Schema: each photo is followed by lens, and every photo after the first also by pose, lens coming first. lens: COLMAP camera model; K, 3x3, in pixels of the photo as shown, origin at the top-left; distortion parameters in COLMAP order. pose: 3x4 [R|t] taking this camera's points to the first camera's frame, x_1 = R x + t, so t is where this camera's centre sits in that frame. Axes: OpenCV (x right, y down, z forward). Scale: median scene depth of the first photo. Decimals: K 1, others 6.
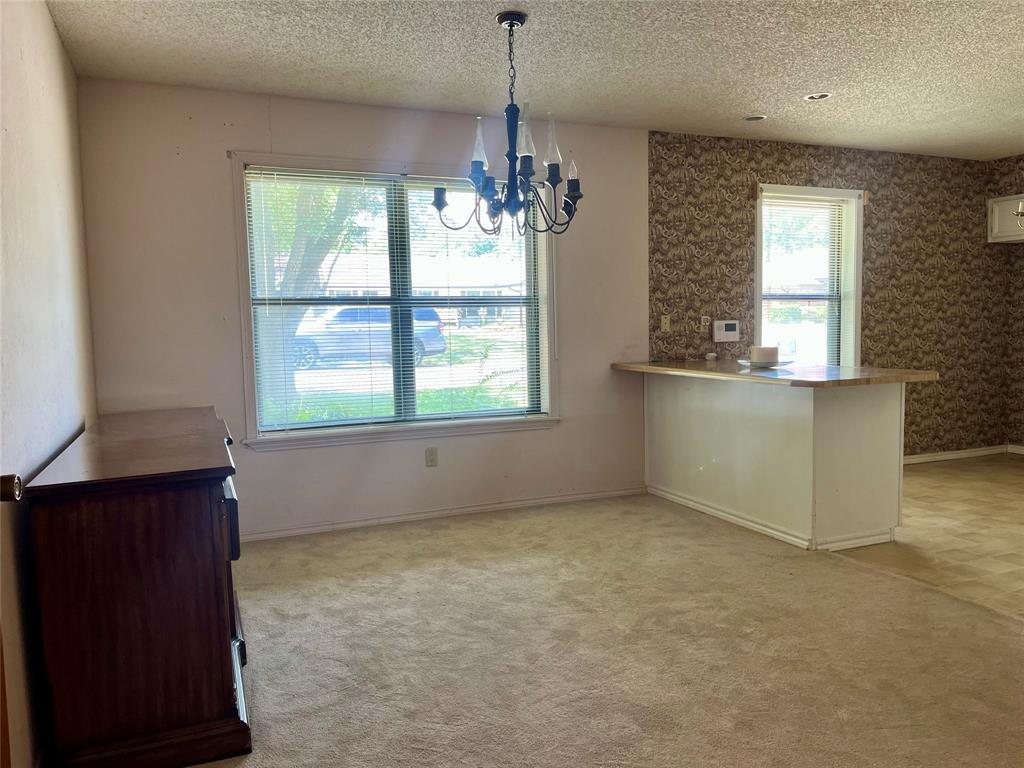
lens RADIAL K [[779.9, 0, 511.5], [0, 779.9, 384.9], [0, 0, 1]] dist [0.010709, -0.001862]
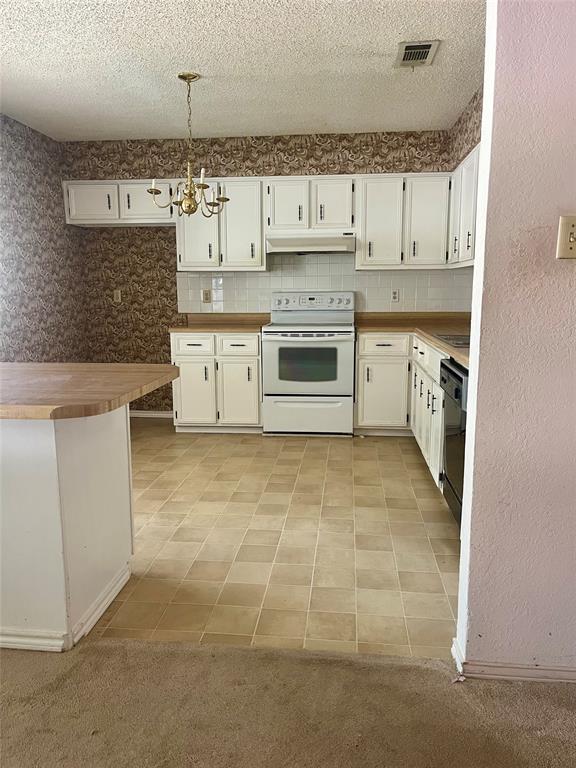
lens RADIAL K [[584.9, 0, 285.2], [0, 584.9, 387.7], [0, 0, 1]] dist [0.010709, -0.001862]
pose [[0.479890, -0.135529, 0.866797, 0.042205], [0.069739, 0.990763, 0.116301, -0.036692], [-0.874552, 0.004638, 0.484909, 0.378569]]
